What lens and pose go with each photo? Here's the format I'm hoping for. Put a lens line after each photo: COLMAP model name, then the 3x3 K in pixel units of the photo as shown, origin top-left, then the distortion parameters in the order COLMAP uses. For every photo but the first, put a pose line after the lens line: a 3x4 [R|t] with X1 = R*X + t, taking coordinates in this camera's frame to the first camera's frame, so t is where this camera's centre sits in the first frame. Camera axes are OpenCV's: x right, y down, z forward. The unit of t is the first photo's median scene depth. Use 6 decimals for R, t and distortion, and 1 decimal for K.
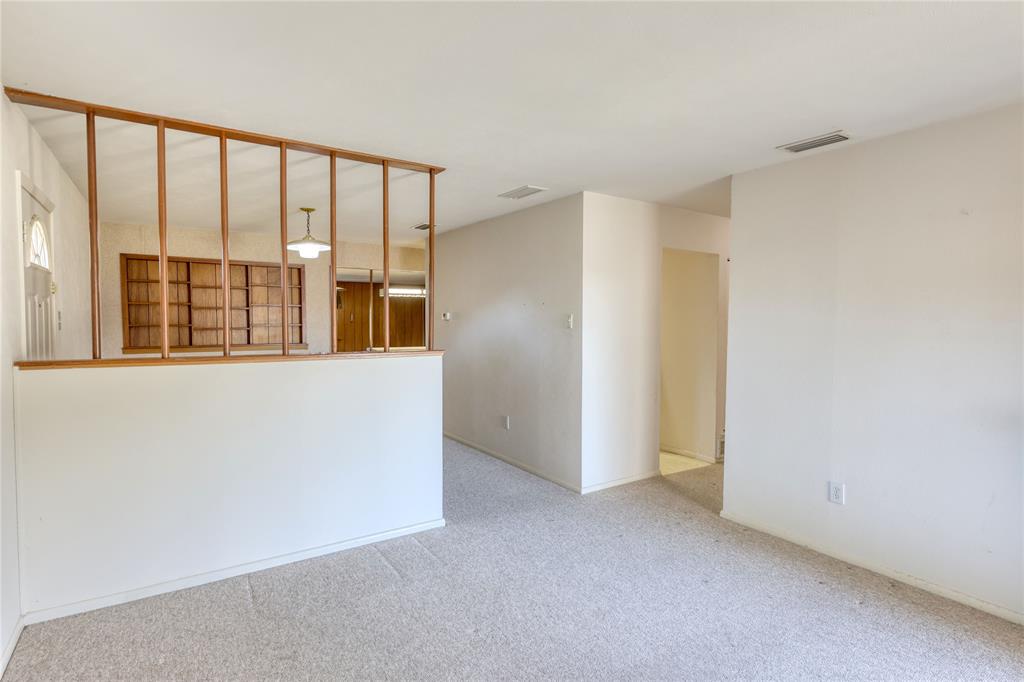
lens RADIAL K [[518.1, 0, 516.6], [0, 518.1, 342.0], [0, 0, 1]] dist [0.004110, -0.004328]
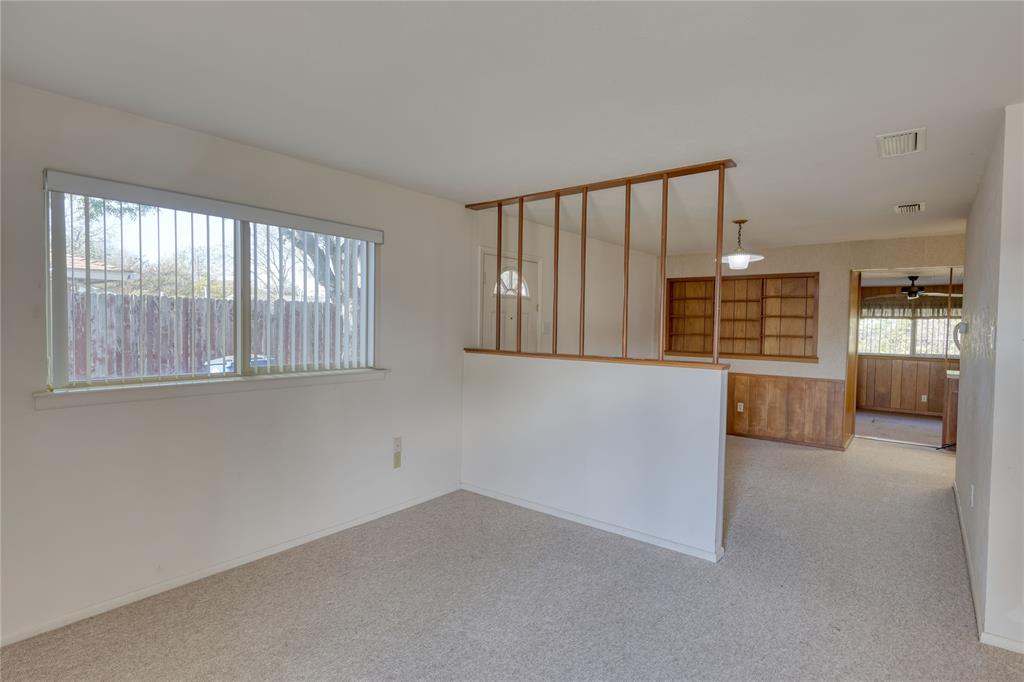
lens RADIAL K [[518.1, 0, 515.8], [0, 518.1, 341.7], [0, 0, 1]] dist [0.004110, -0.004328]
pose [[0.309459, 0.032245, -0.950366, 0.353133], [-0.057346, 0.998239, 0.015196, -0.009524], [0.949182, 0.049797, 0.310763, 0.231207]]
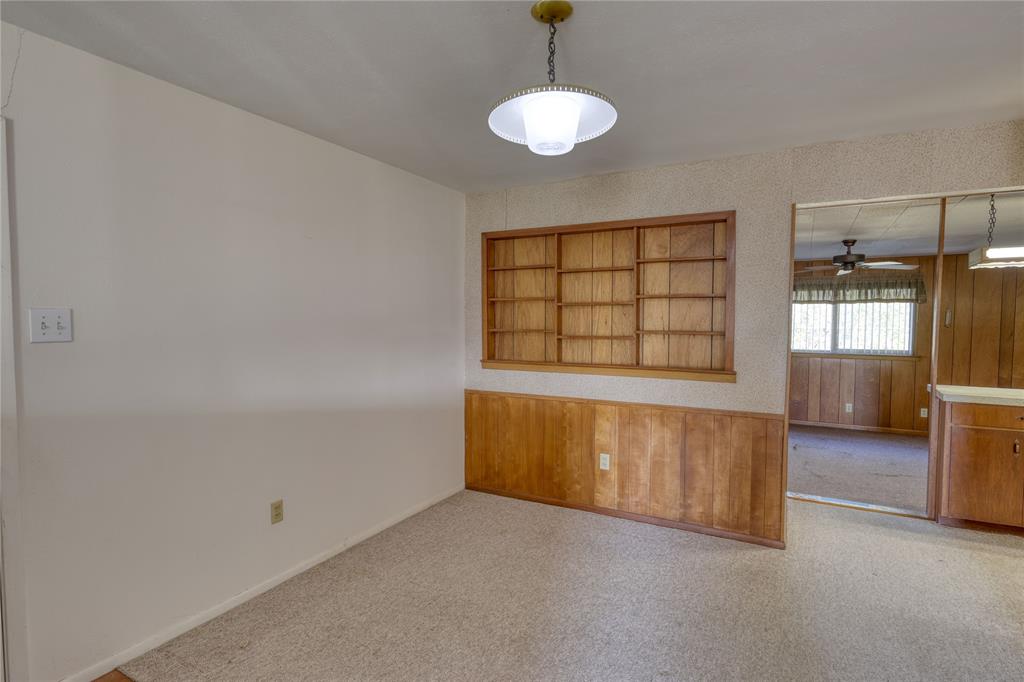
lens RADIAL K [[518.1, 0, 513.8], [0, 518.1, 342.3], [0, 0, 1]] dist [0.004110, -0.004328]
pose [[0.468084, 0.037509, -0.882887, -0.079034], [-0.039995, 0.998974, 0.021237, -0.031355], [0.882778, 0.025371, 0.469104, 0.671007]]
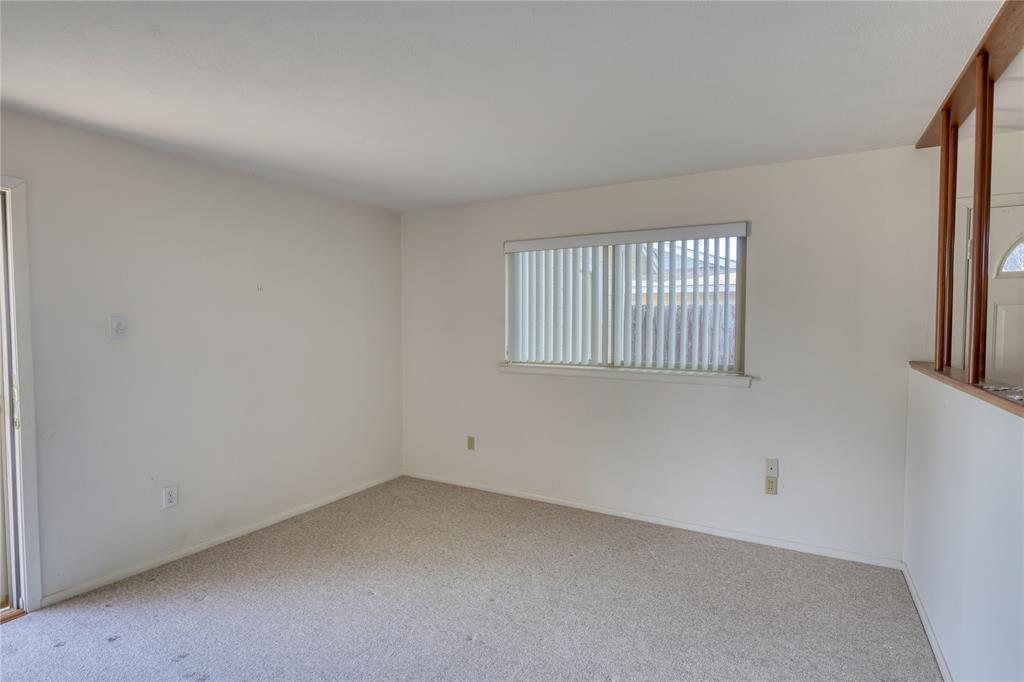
lens RADIAL K [[518.1, 0, 513.7], [0, 518.1, 339.3], [0, 0, 1]] dist [0.004110, -0.004328]
pose [[-0.892309, 0.007701, -0.451360, 0.183820], [-0.028457, 0.996906, 0.073268, -0.031164], [0.450528, 0.078222, -0.889329, 0.663326]]
